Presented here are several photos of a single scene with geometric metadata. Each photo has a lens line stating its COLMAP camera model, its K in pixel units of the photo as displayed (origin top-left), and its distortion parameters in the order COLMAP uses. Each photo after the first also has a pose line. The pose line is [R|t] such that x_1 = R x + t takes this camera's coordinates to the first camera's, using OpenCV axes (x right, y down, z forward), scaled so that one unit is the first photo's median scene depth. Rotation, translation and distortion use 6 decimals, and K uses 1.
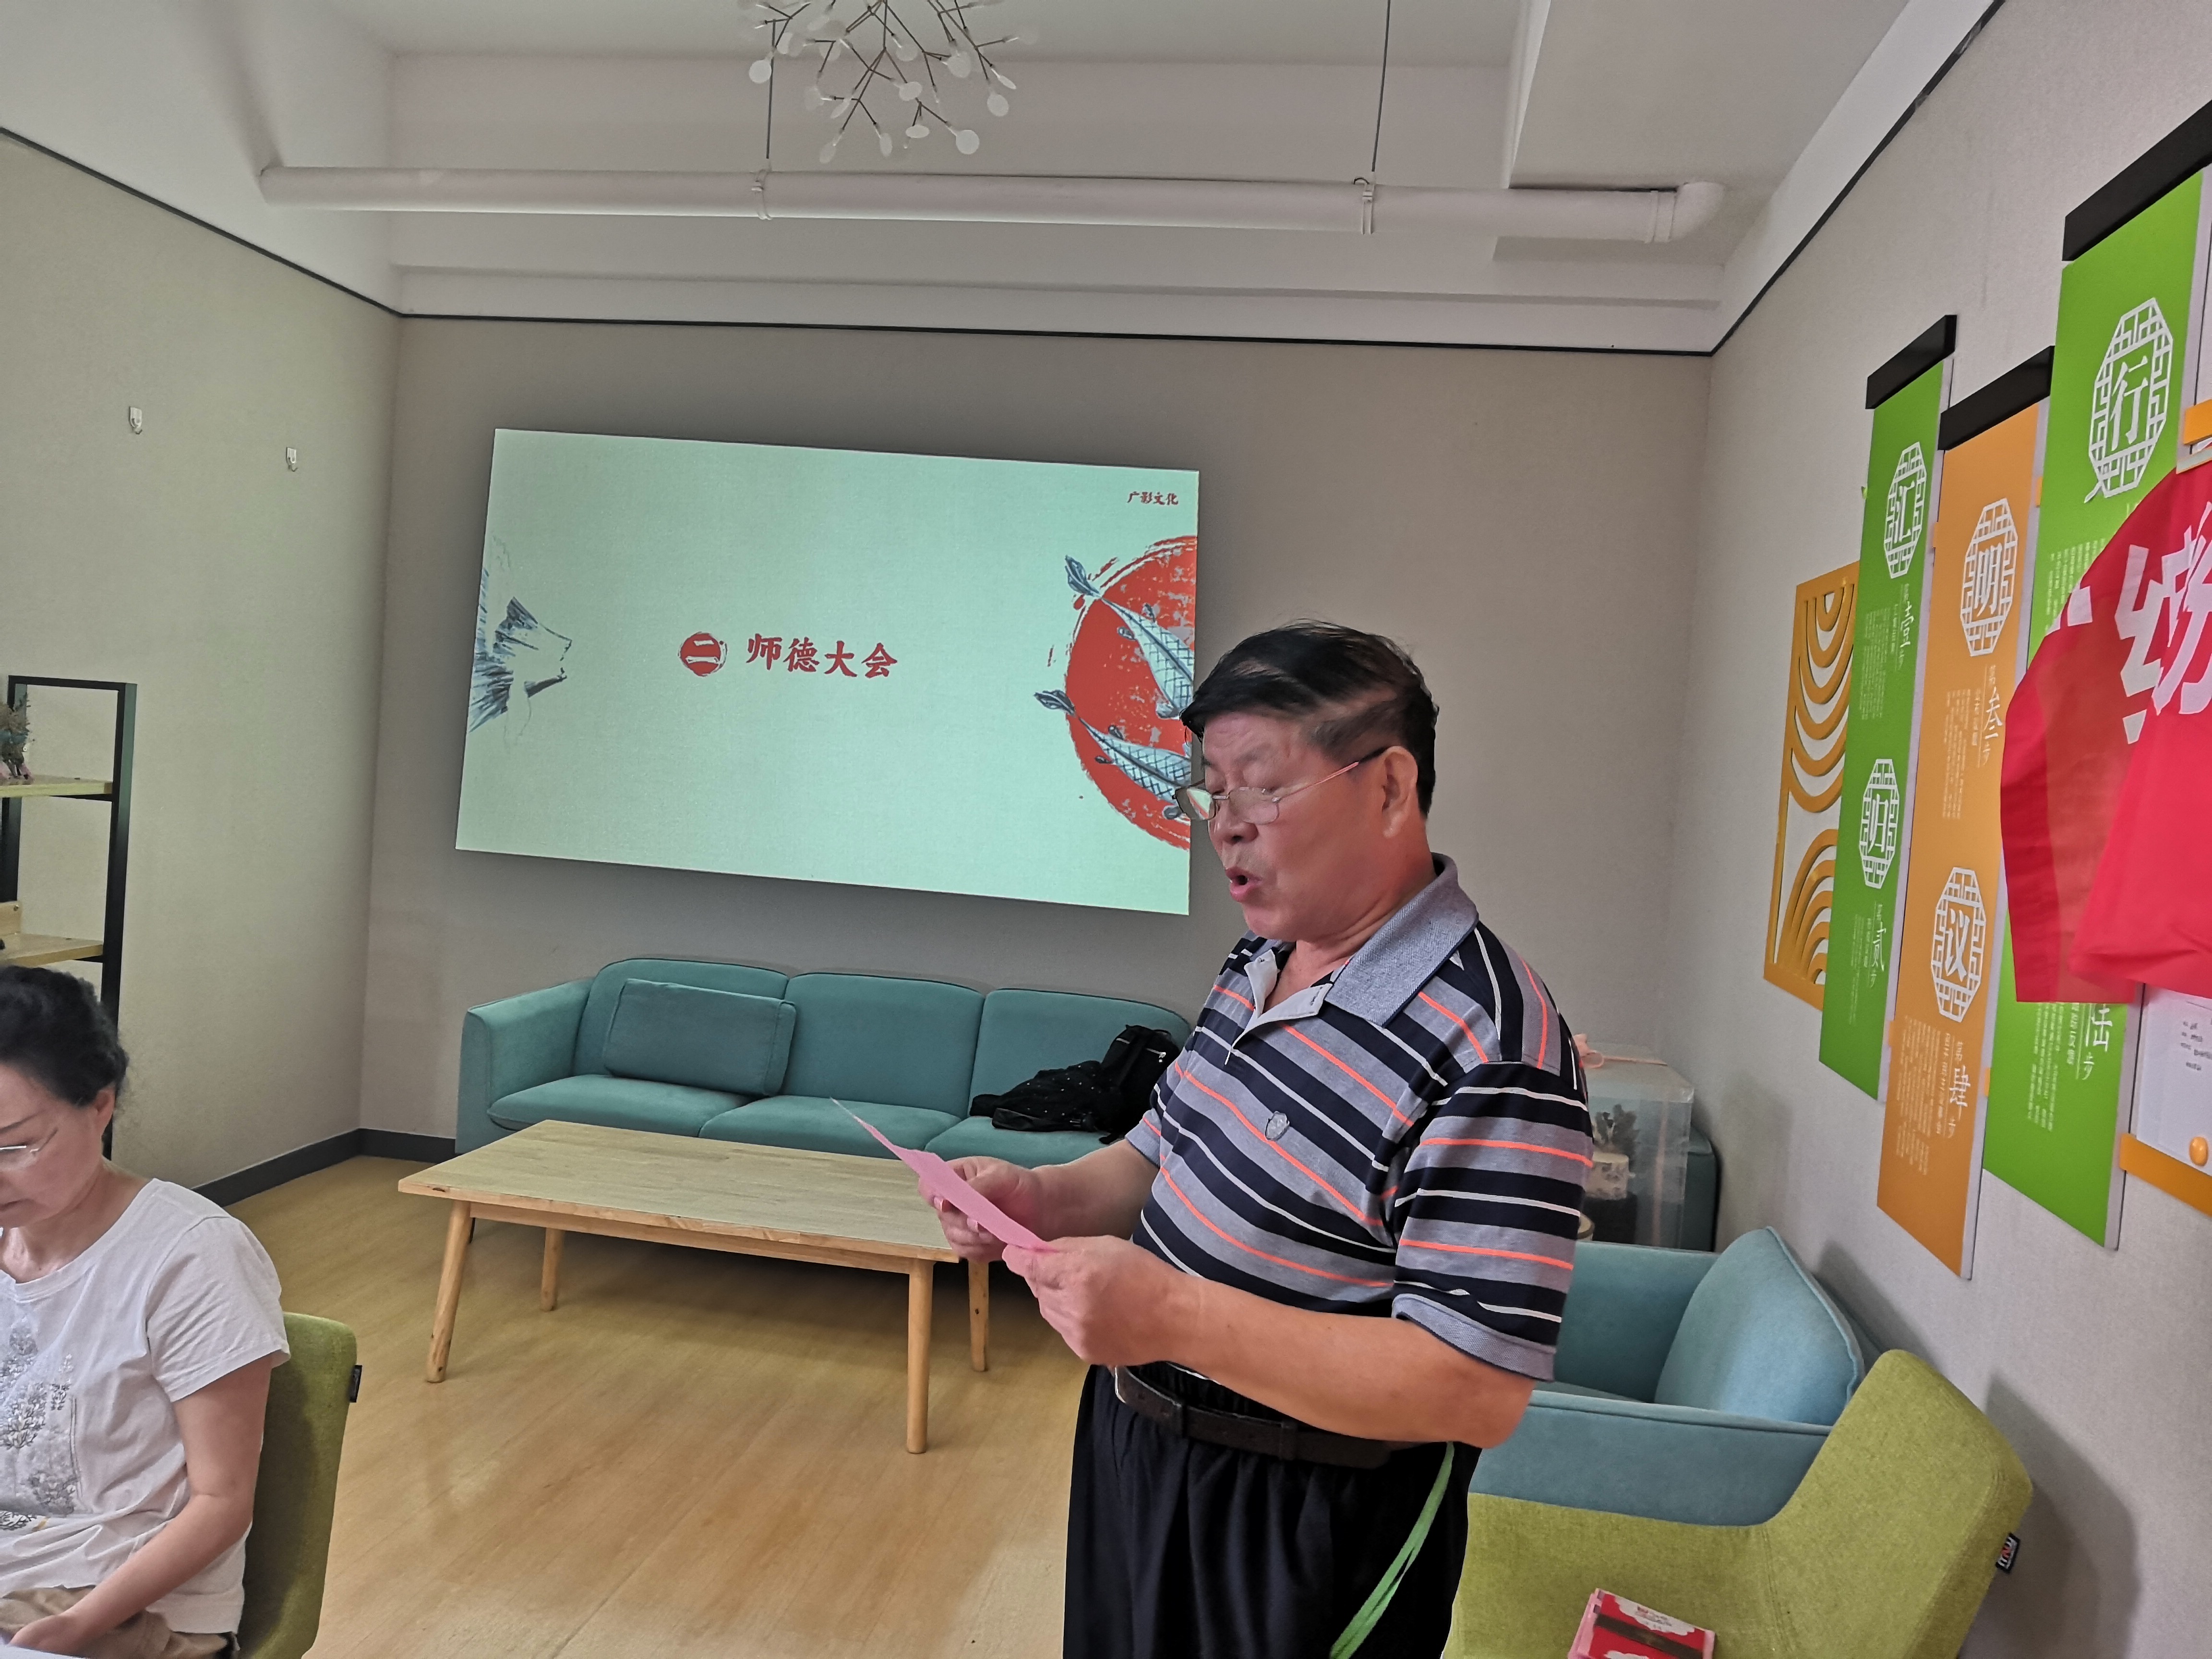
lens RADIAL K [[1715.2, 0, 1090.3], [0, 1715.2, 841.5], [0, 0, 1]] dist [0.024537, -0.016252]
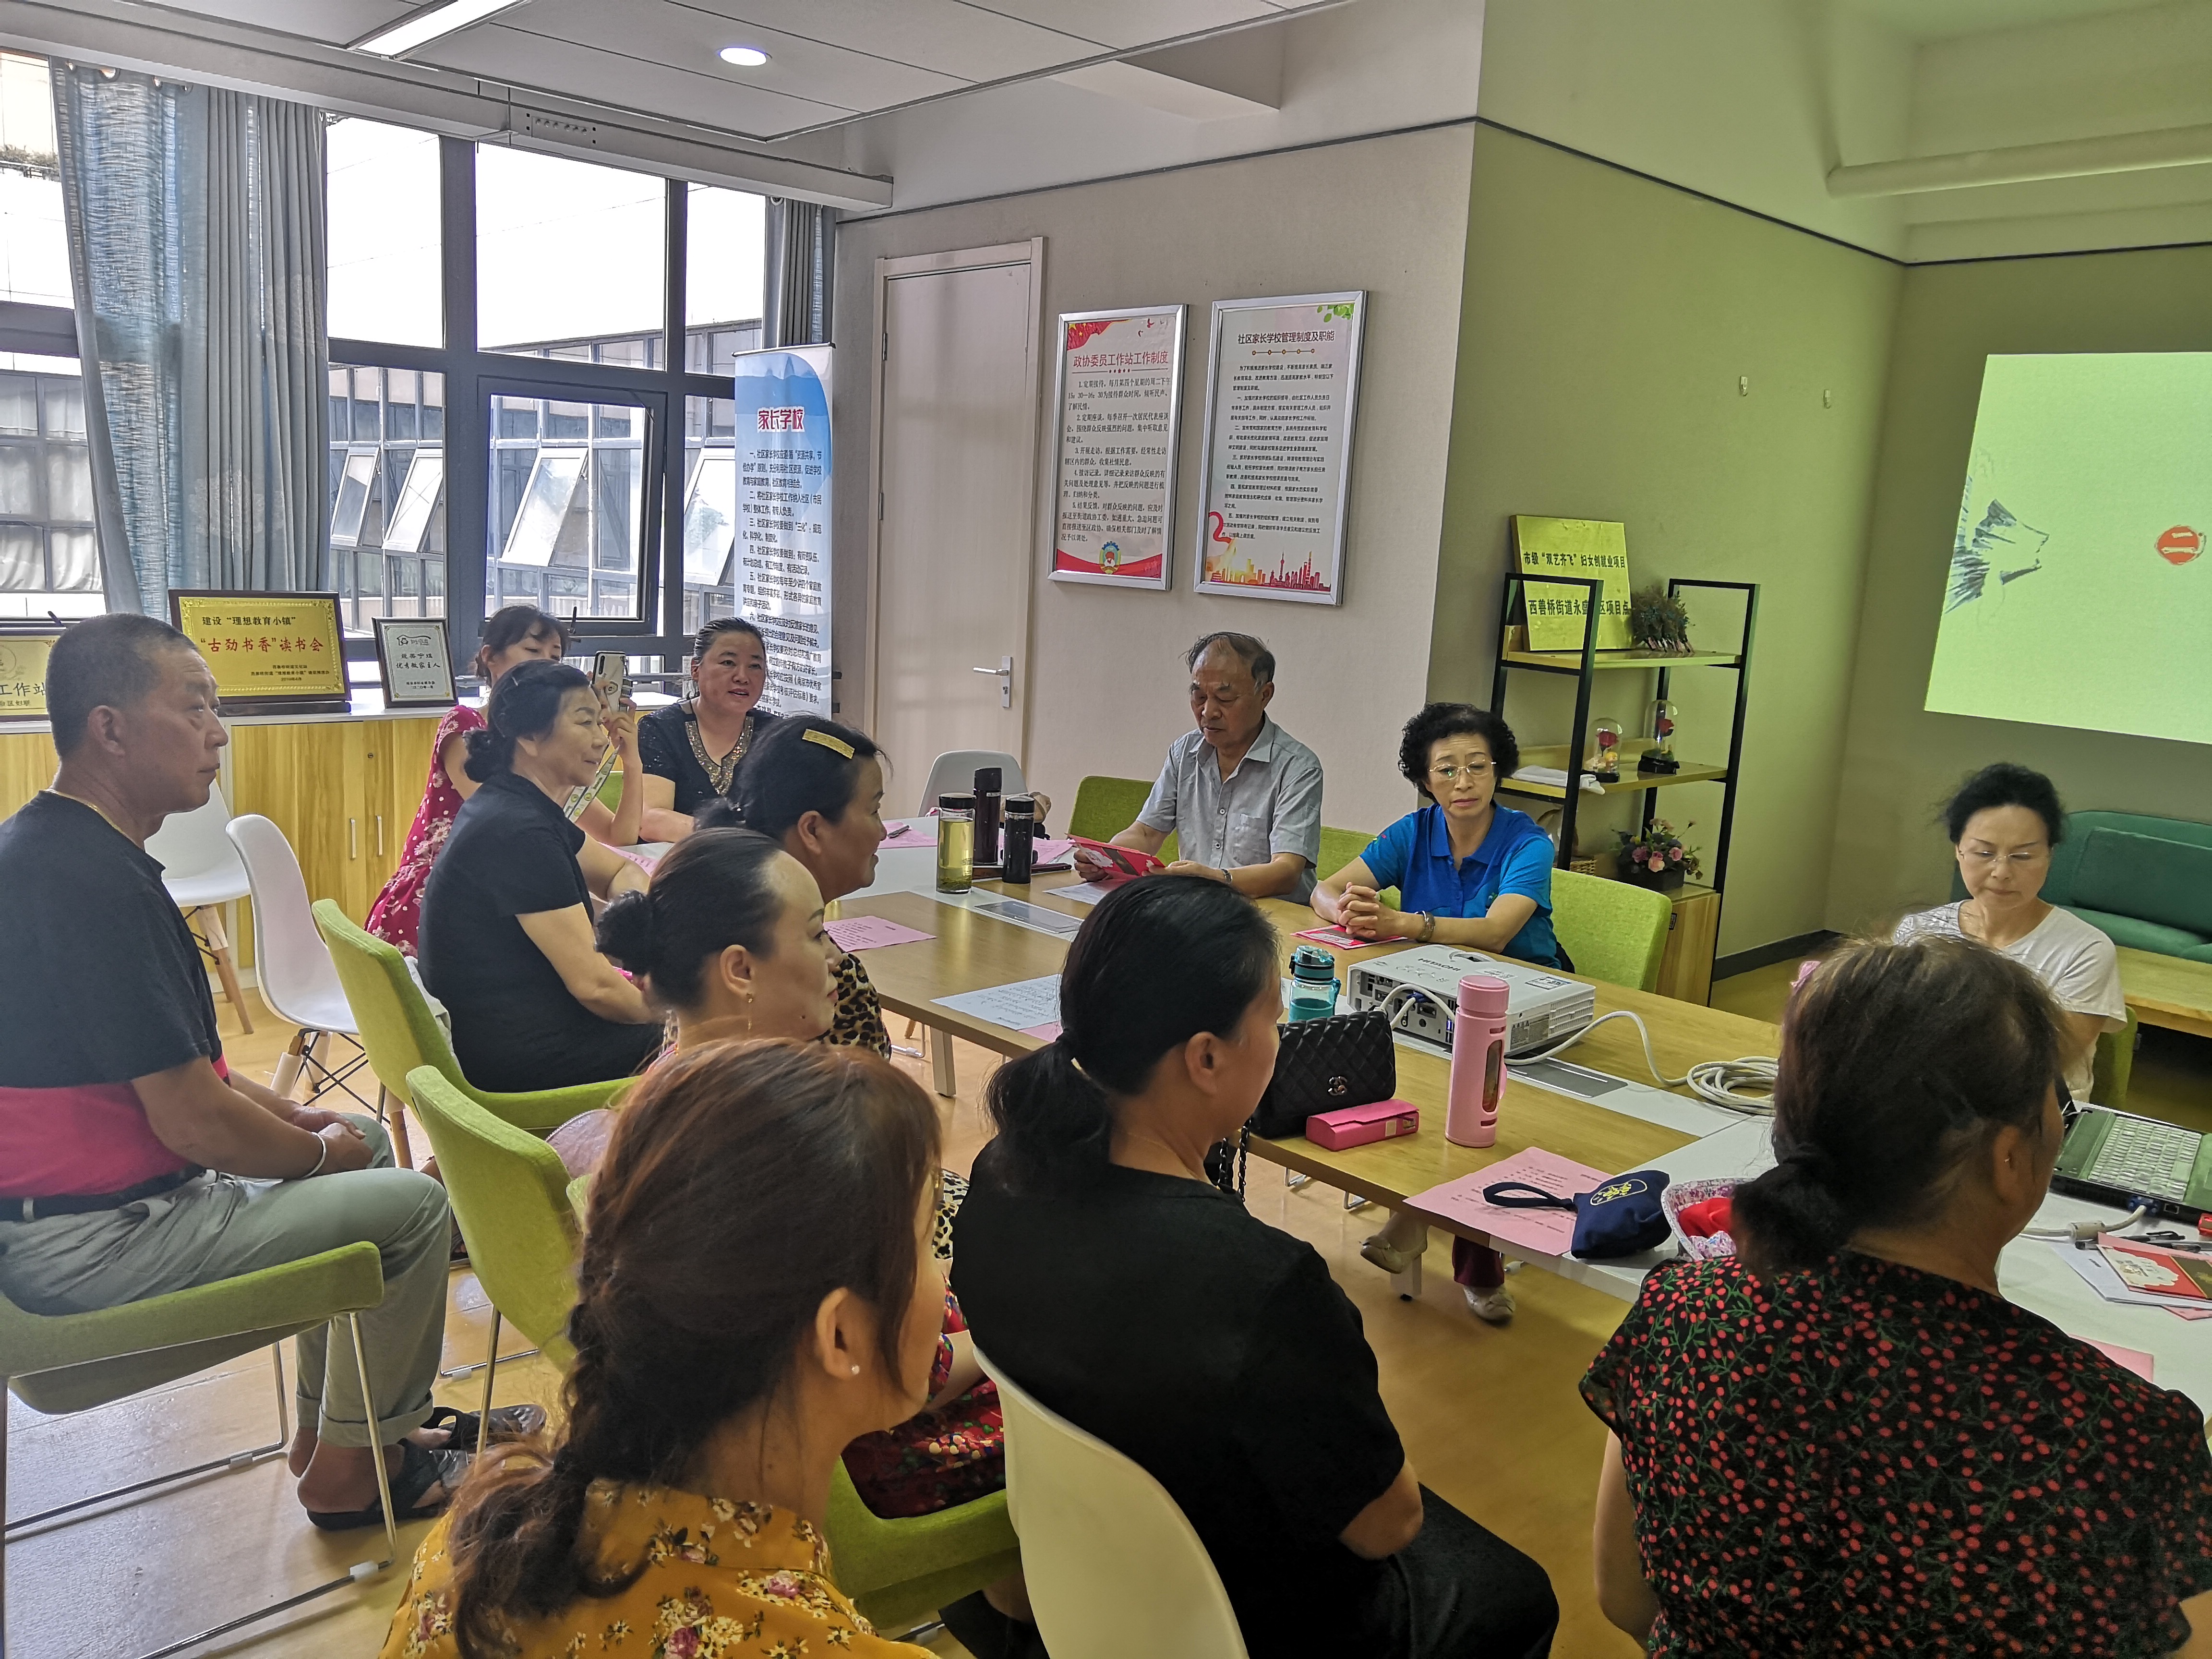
lens RADIAL K [[1715.2, 0, 1111.0], [0, 1715.2, 816.9], [0, 0, 1]] dist [0.024537, -0.016252]
pose [[0.792001, 0.077484, -0.605583, -0.085322], [-0.037267, 0.996200, 0.078725, 0.005164], [0.609382, -0.039781, 0.791878, -0.335565]]
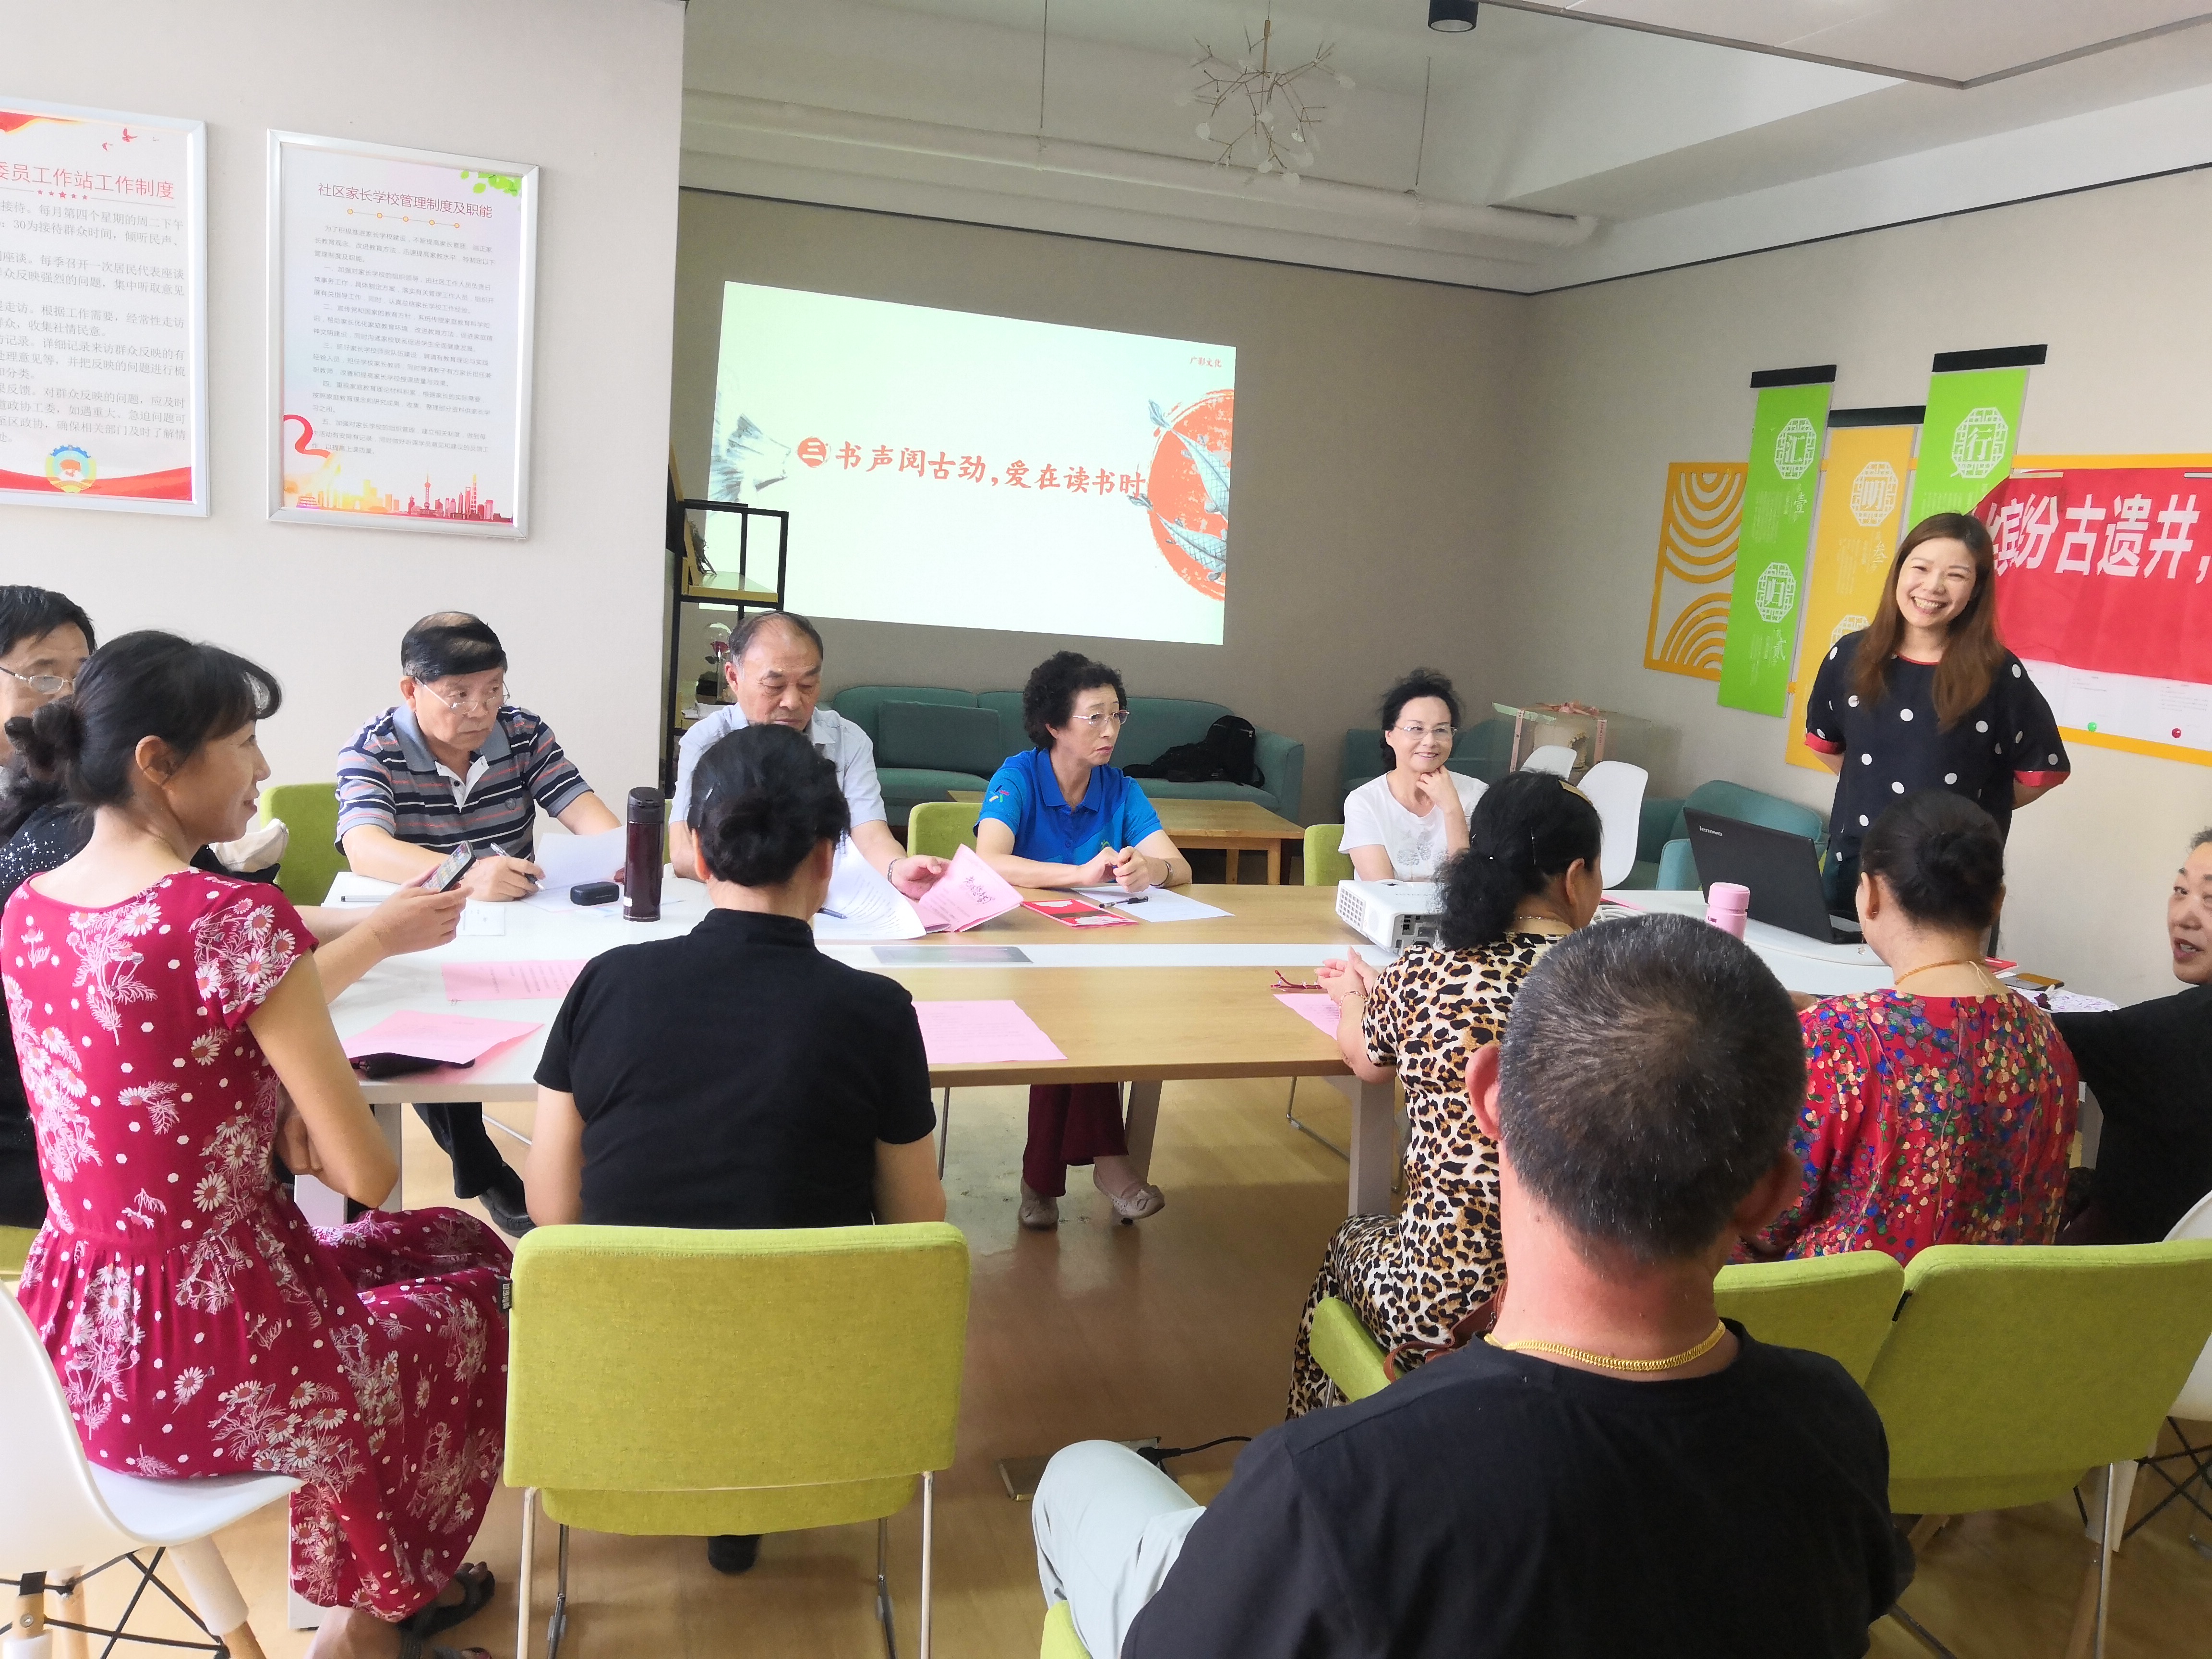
lens RADIAL K [[1715.2, 0, 1104.0], [0, 1715.2, 849.3], [0, 0, 1]] dist [0.024537, -0.016252]
pose [[0.915330, -0.072240, 0.396172, -0.658653], [0.006288, 0.986222, 0.165305, -0.030367], [-0.402656, -0.148817, 0.903173, -0.367320]]
